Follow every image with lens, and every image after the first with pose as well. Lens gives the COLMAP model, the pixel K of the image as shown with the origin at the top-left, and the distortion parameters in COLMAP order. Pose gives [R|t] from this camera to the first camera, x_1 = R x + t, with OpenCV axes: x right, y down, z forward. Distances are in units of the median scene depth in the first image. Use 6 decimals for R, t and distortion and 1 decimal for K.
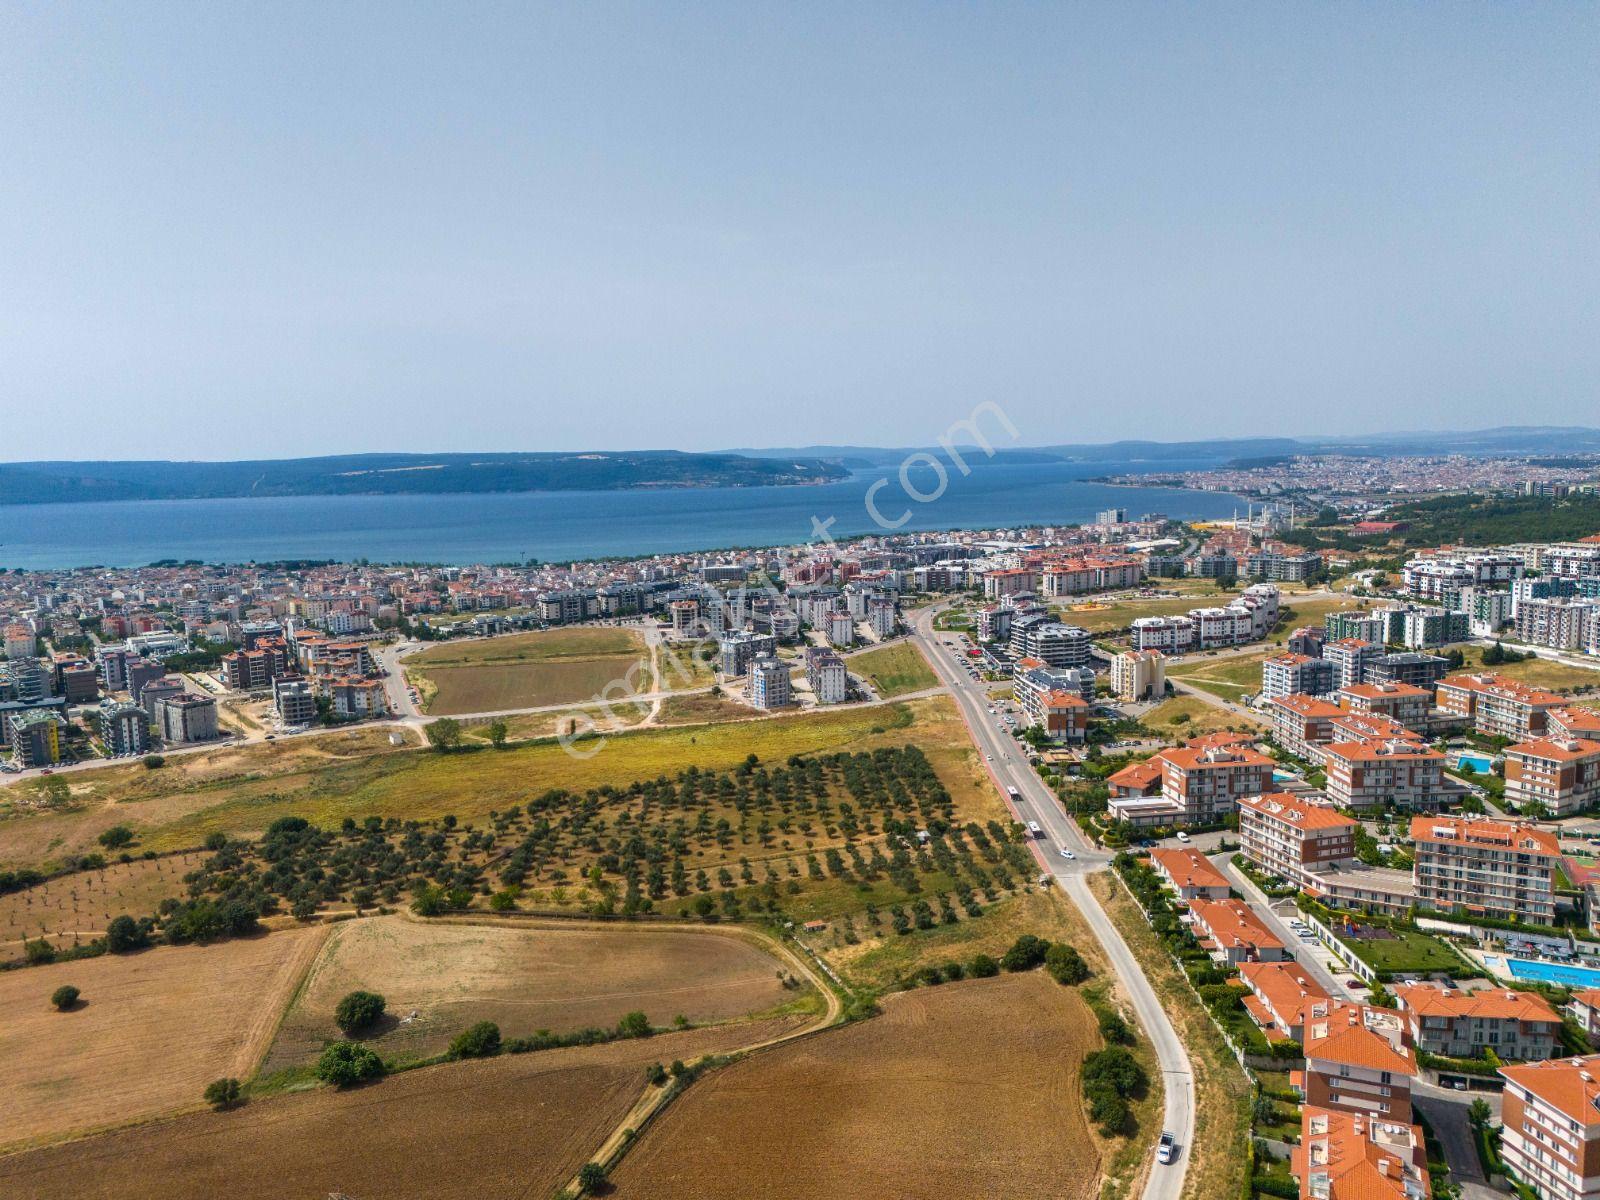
lens RADIAL K [[1178.8, 0, 803.1], [0, 1178.8, 611.1], [0, 0, 1]] dist [0.068242, -0.065339]
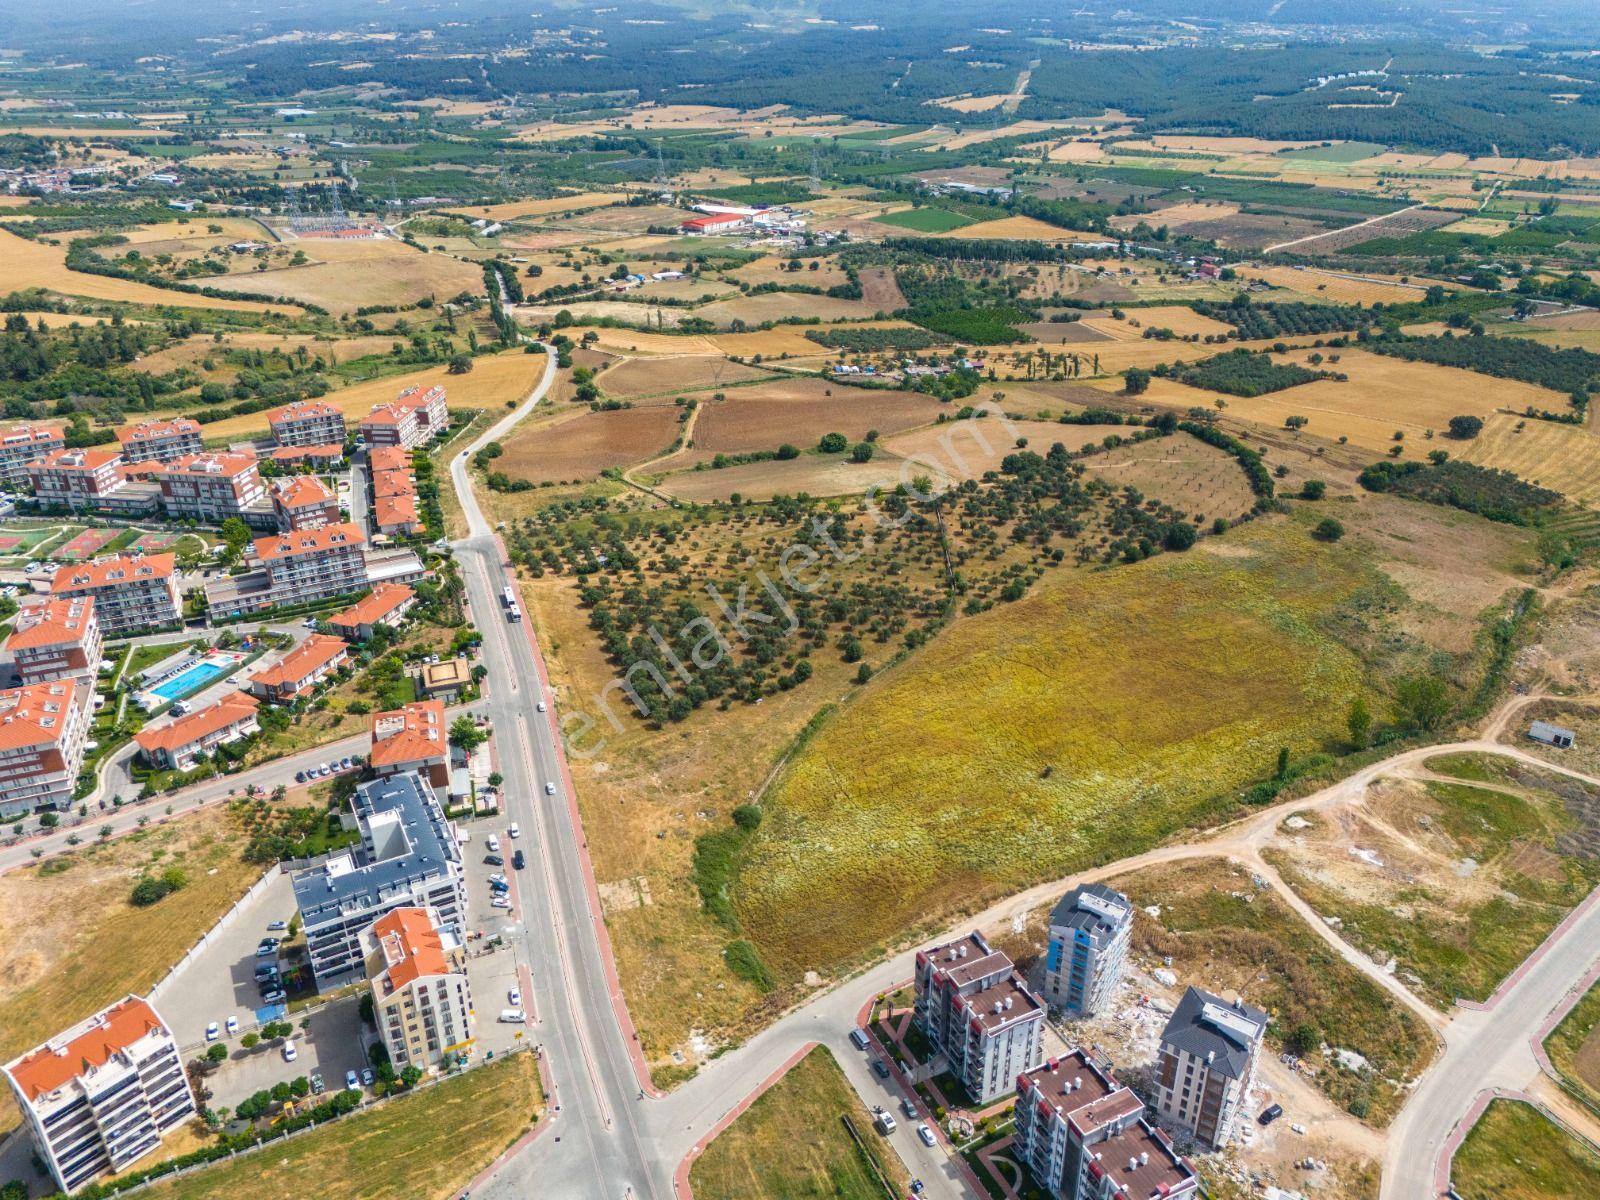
lens RADIAL K [[1178.8, 0, 799.1], [0, 1178.8, 597.4], [0, 0, 1]] dist [0.068242, -0.065339]
pose [[-0.940098, 0.172225, -0.294202, 0.179639], [-0.019682, 0.834143, 0.551197, -0.279857], [0.340337, 0.523970, -0.780786, 1.347555]]
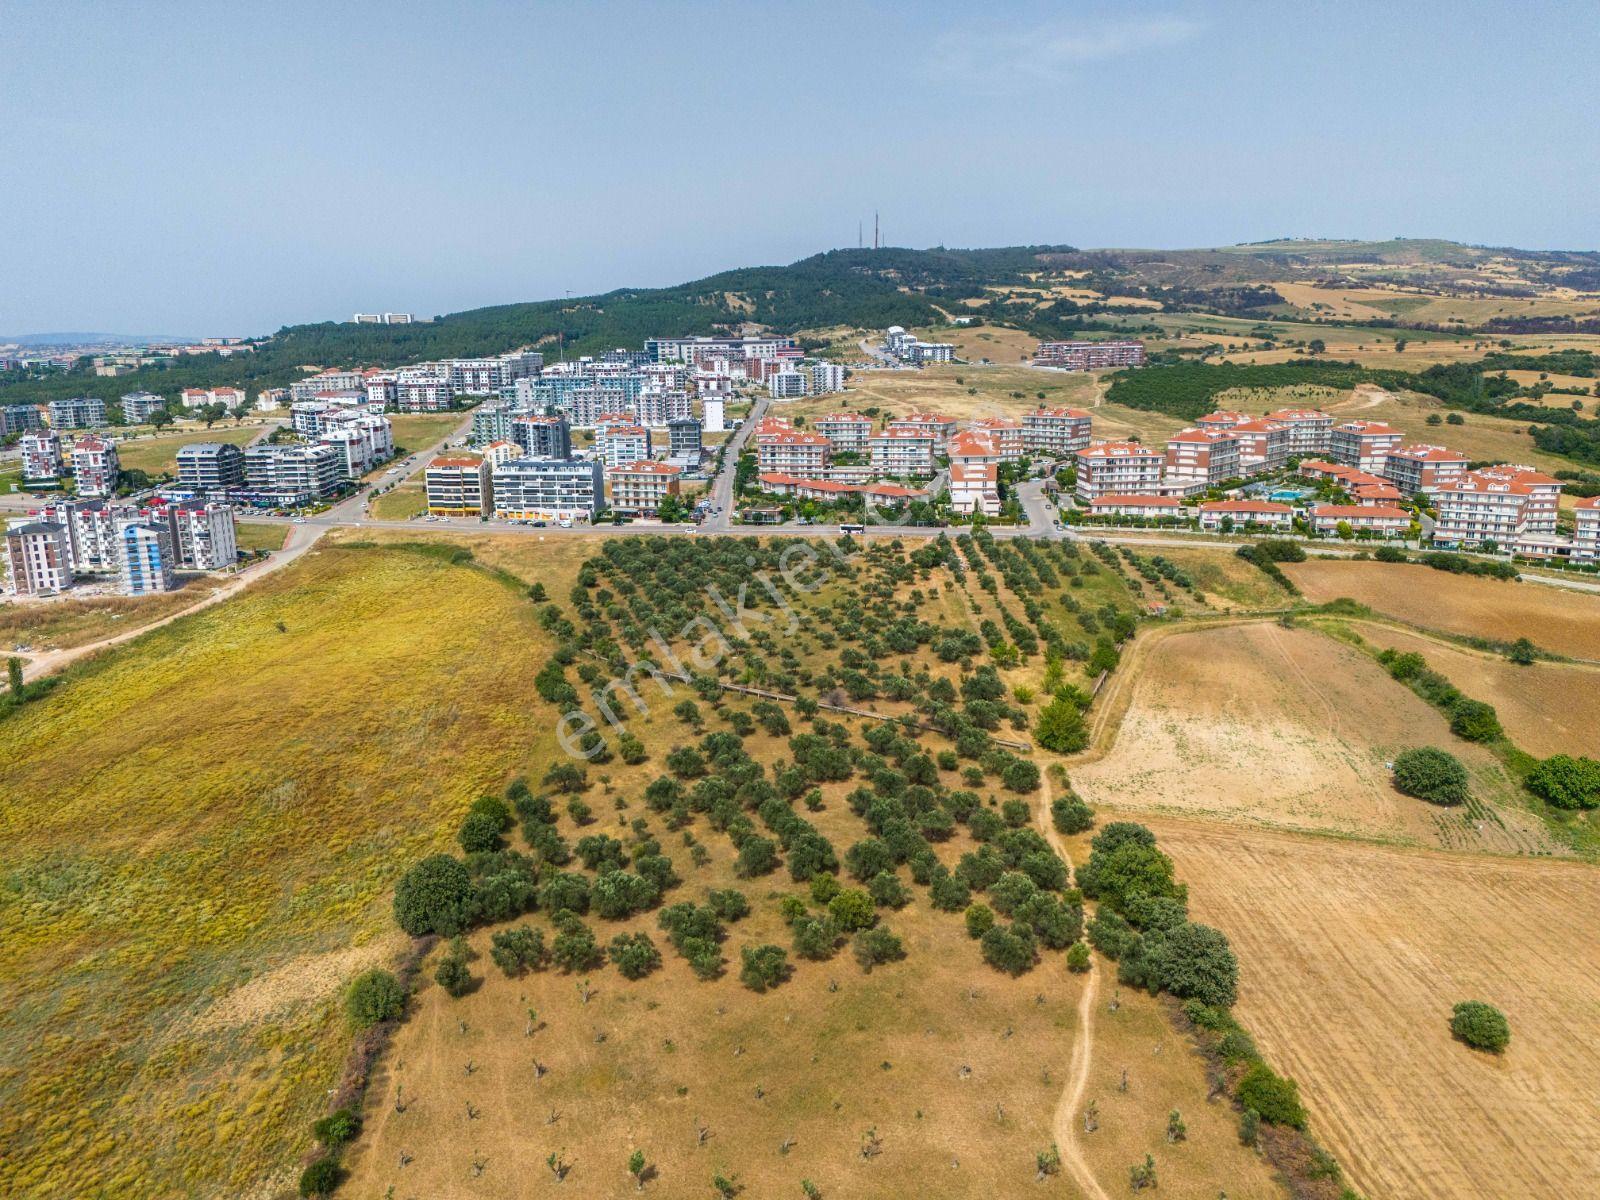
lens RADIAL K [[1178.8, 0, 808.8], [0, 1178.8, 613.2], [0, 0, 1]] dist [0.068242, -0.065339]
pose [[0.235485, -0.205157, 0.949978, -0.565755], [0.137285, 0.974687, 0.176462, 0.035952], [-0.962133, 0.088864, 0.257689, 0.595825]]
